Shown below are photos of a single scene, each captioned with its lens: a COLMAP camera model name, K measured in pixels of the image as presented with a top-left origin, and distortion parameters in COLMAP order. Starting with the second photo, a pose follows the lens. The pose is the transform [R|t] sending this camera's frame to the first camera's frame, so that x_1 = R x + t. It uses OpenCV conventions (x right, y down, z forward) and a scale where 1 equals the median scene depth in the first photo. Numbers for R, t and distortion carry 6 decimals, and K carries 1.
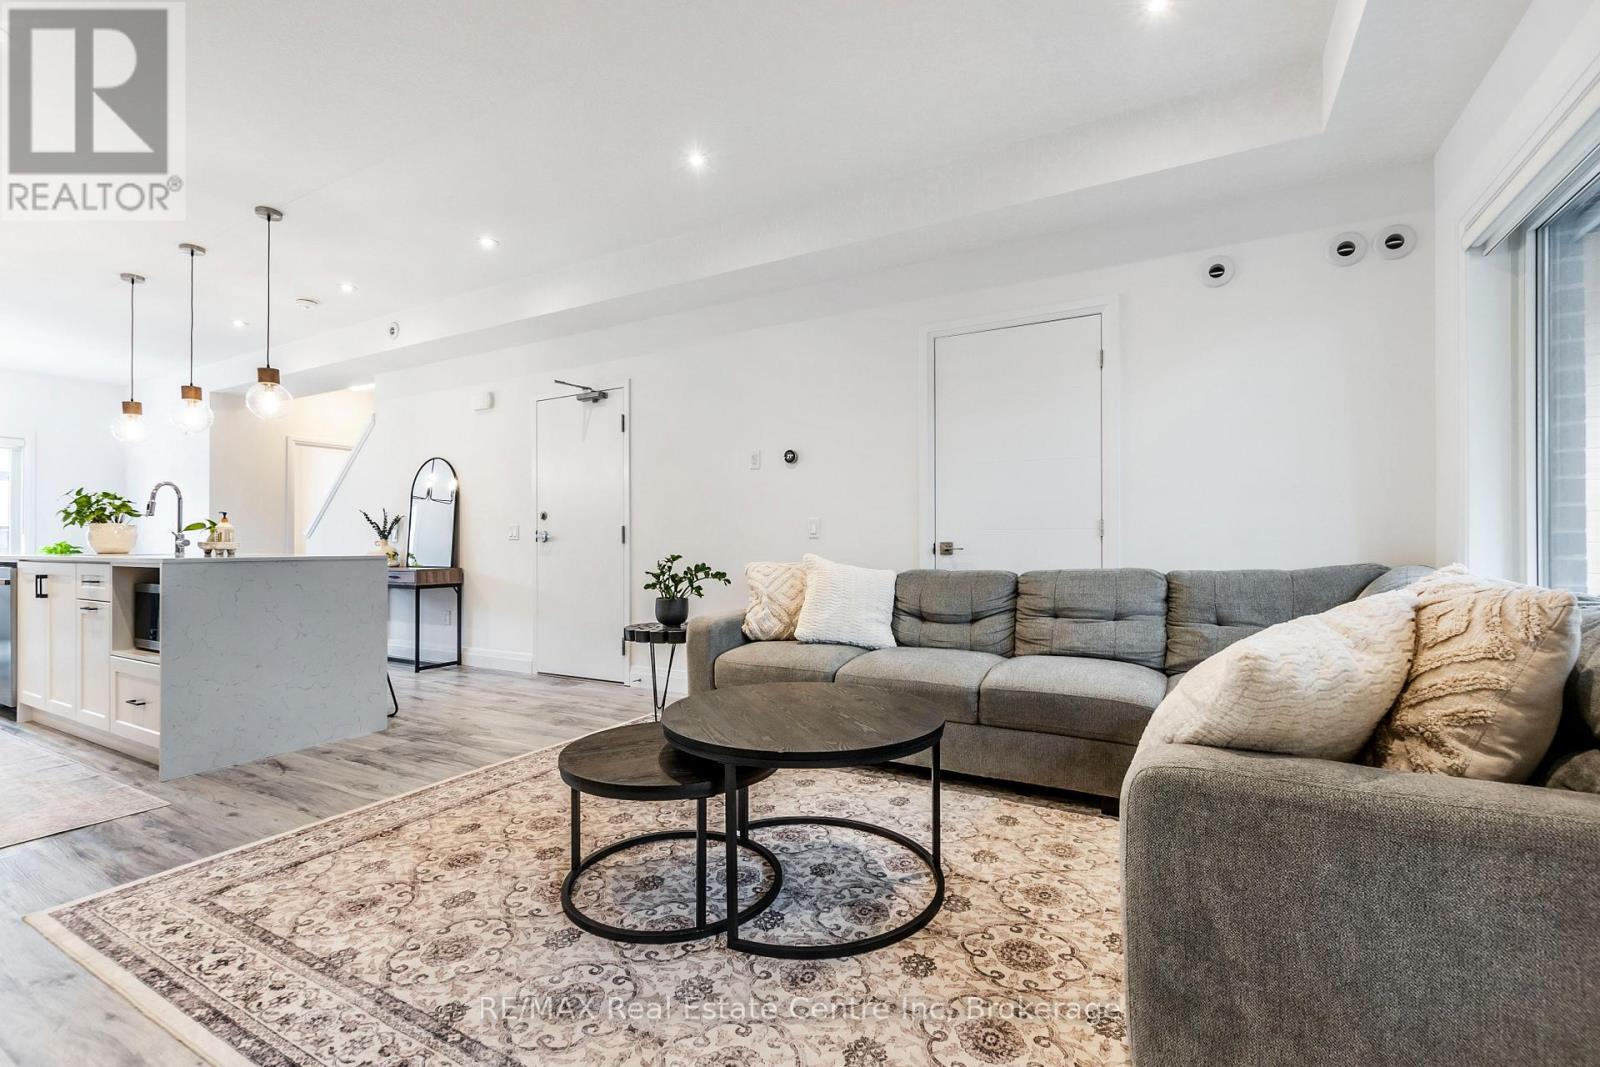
lens RADIAL K [[697.8, 0, 800.5], [0, 697.8, 539.6], [0, 0, 1]] dist [0.001697, -0.000498]
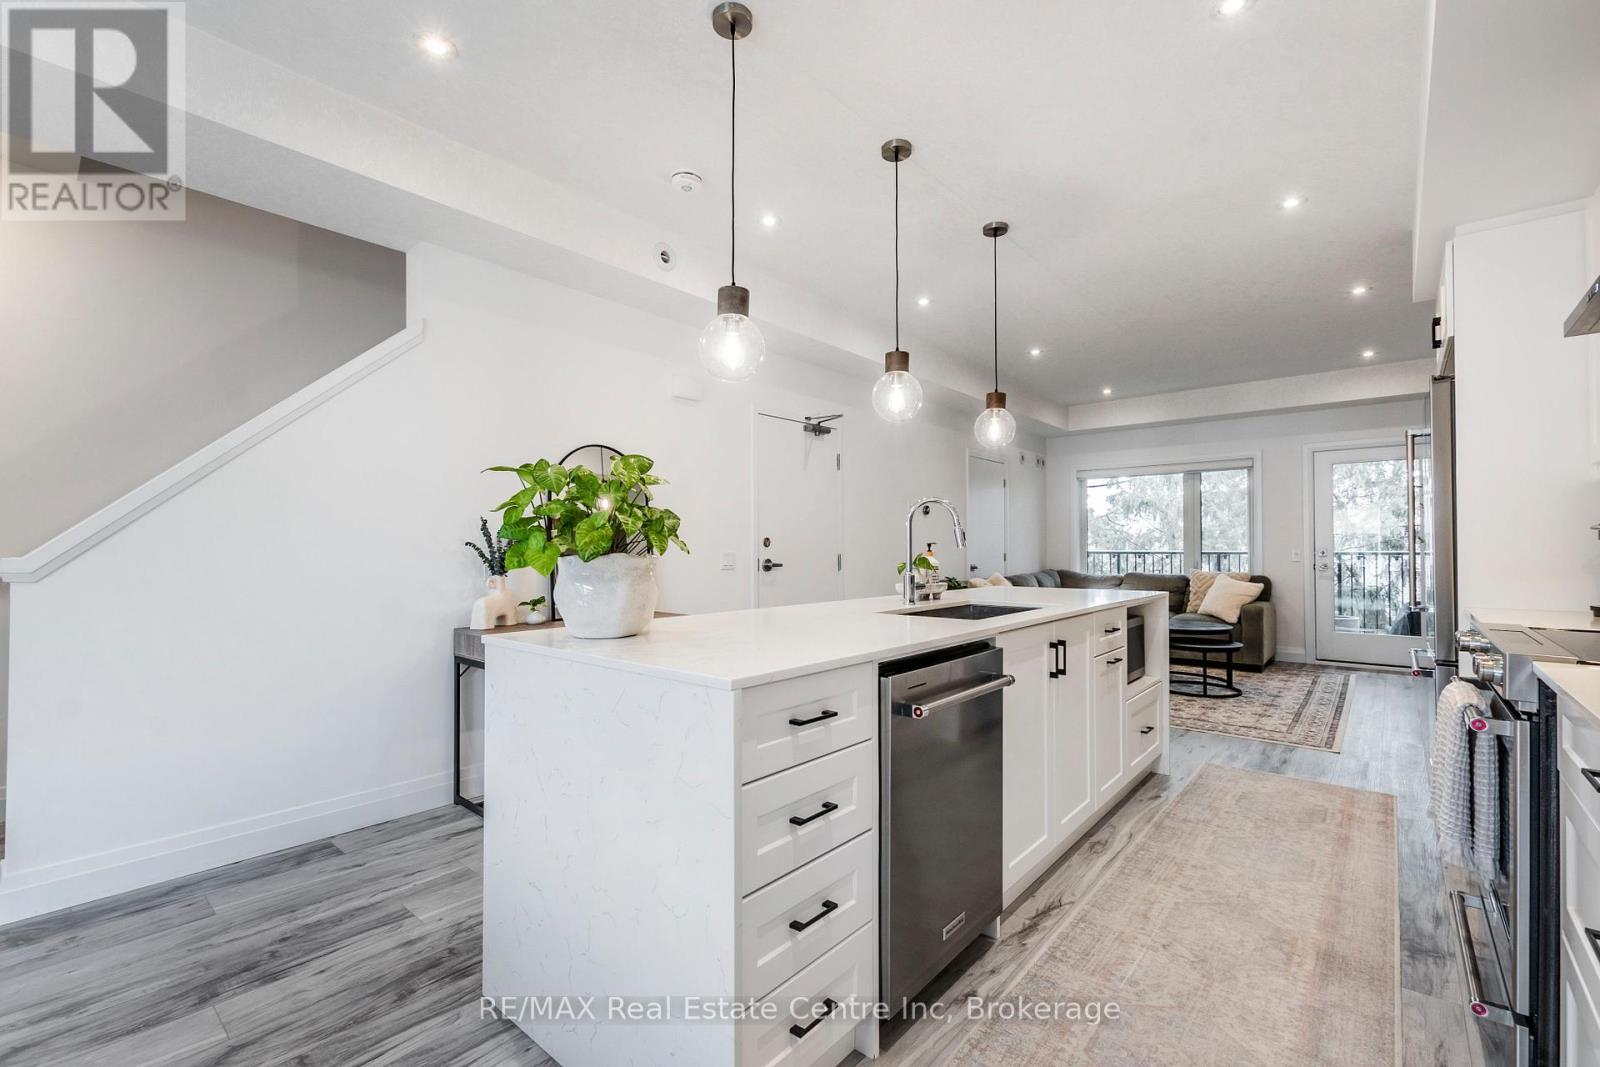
lens RADIAL K [[697.8, 0, 801.6], [0, 697.8, 537.6], [0, 0, 1]] dist [0.001697, -0.000498]
pose [[0.191374, 0.017887, 0.981354, -3.310635], [-0.002452, 0.999840, -0.017746, -0.064041], [-0.981514, 0.000990, 0.191387, 2.064872]]
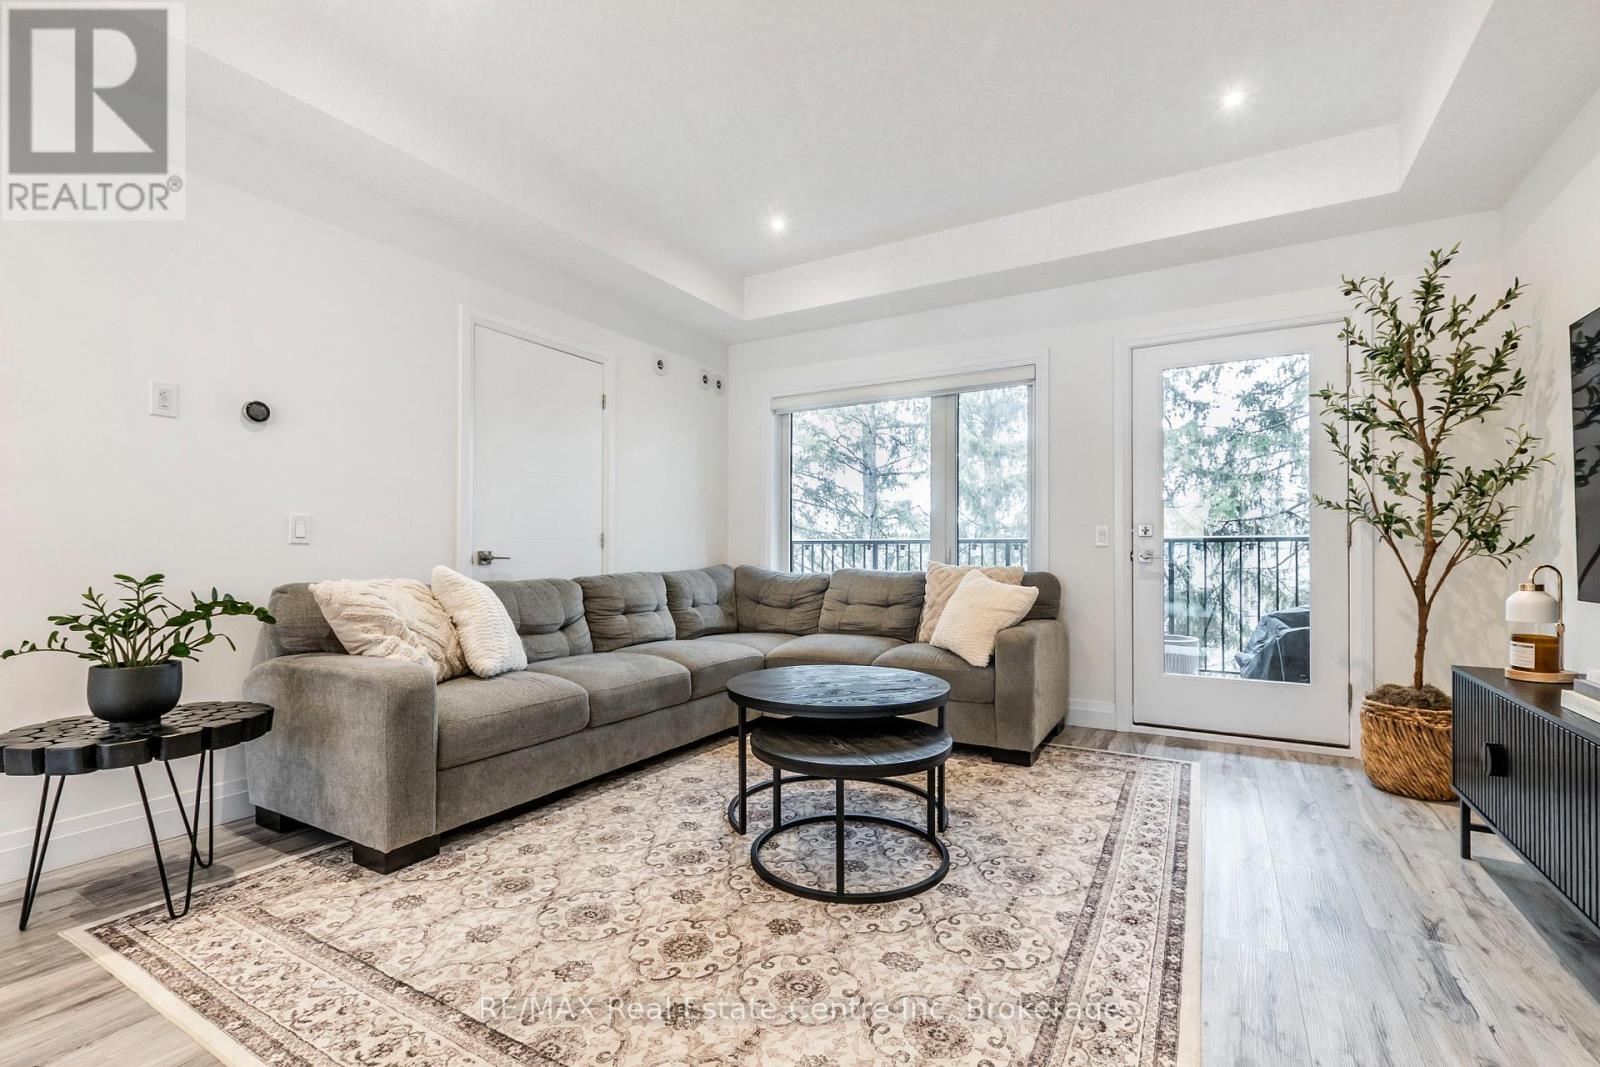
lens RADIAL K [[697.8, 0, 794.7], [0, 697.8, 544.9], [0, 0, 1]] dist [0.001697, -0.000498]
pose [[0.028818, 0.015338, 0.999467, -1.331782], [-0.002512, 0.999880, -0.015272, 0.015774], [-0.999582, -0.002071, 0.028853, 1.084557]]
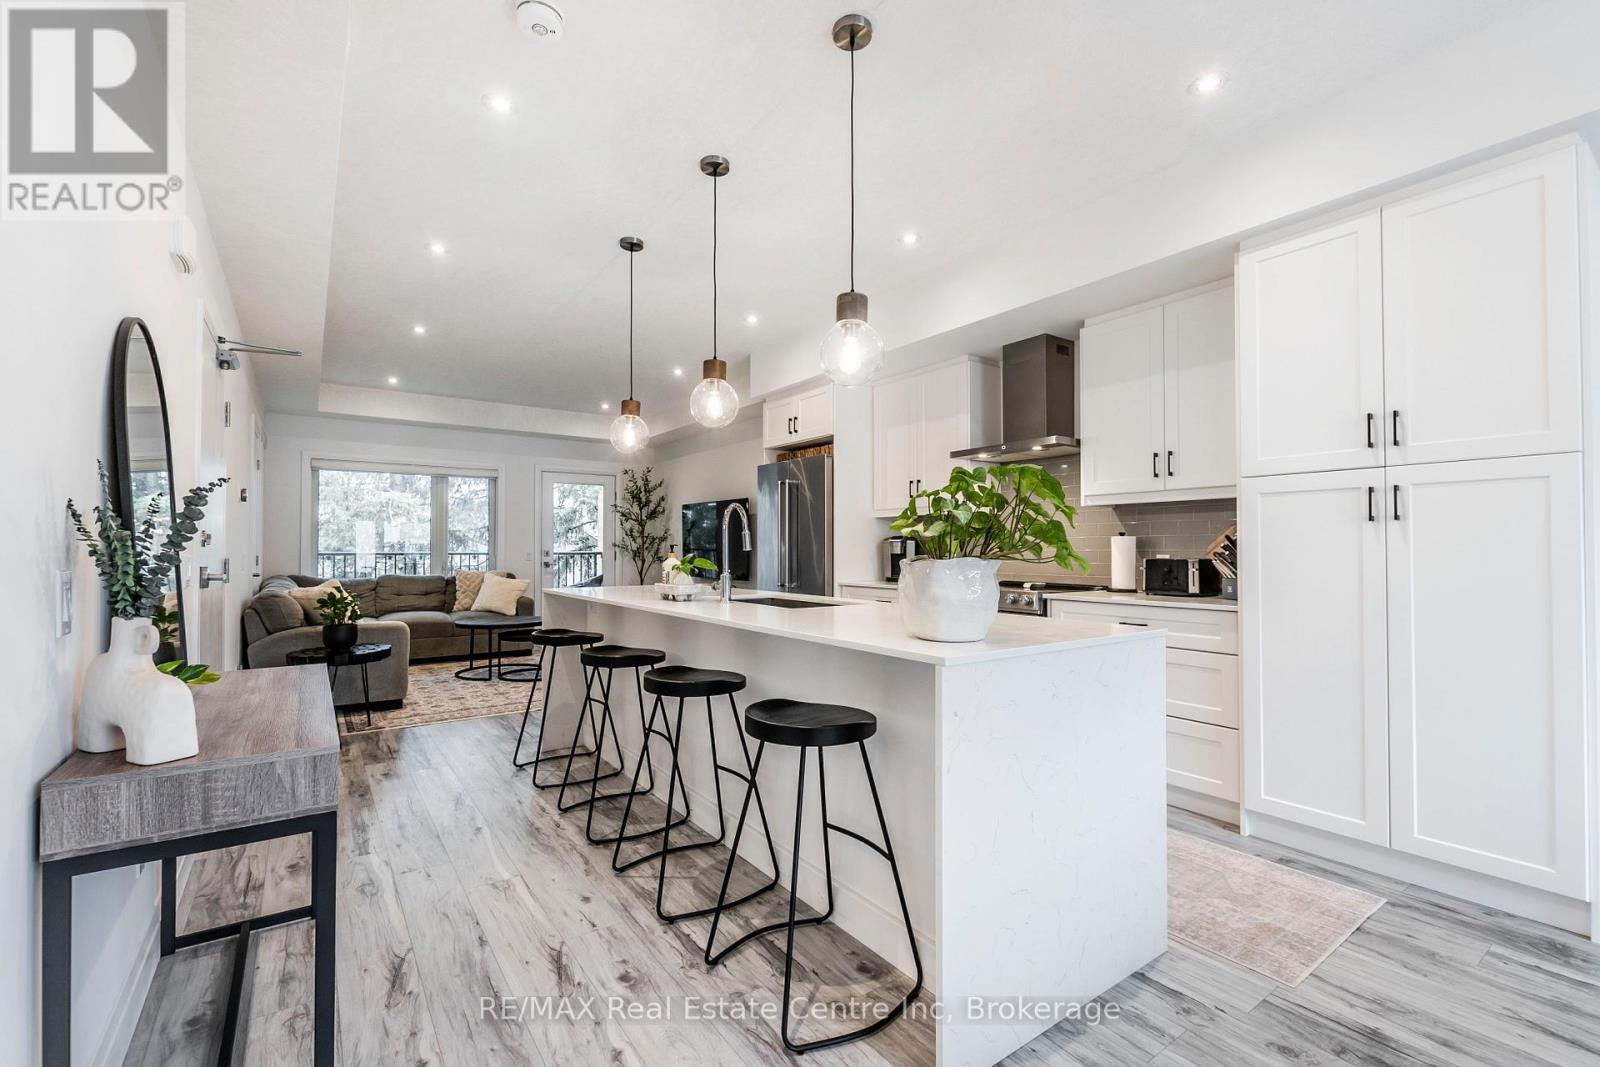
lens RADIAL K [[697.8, 0, 805.7], [0, 697.8, 545.0], [0, 0, 1]] dist [0.001697, -0.000498]
pose [[-0.903884, 0.009823, 0.427665, -2.702950], [0.004648, 0.999903, -0.013143, -0.042161], [-0.427752, -0.009892, -0.903842, 3.421101]]
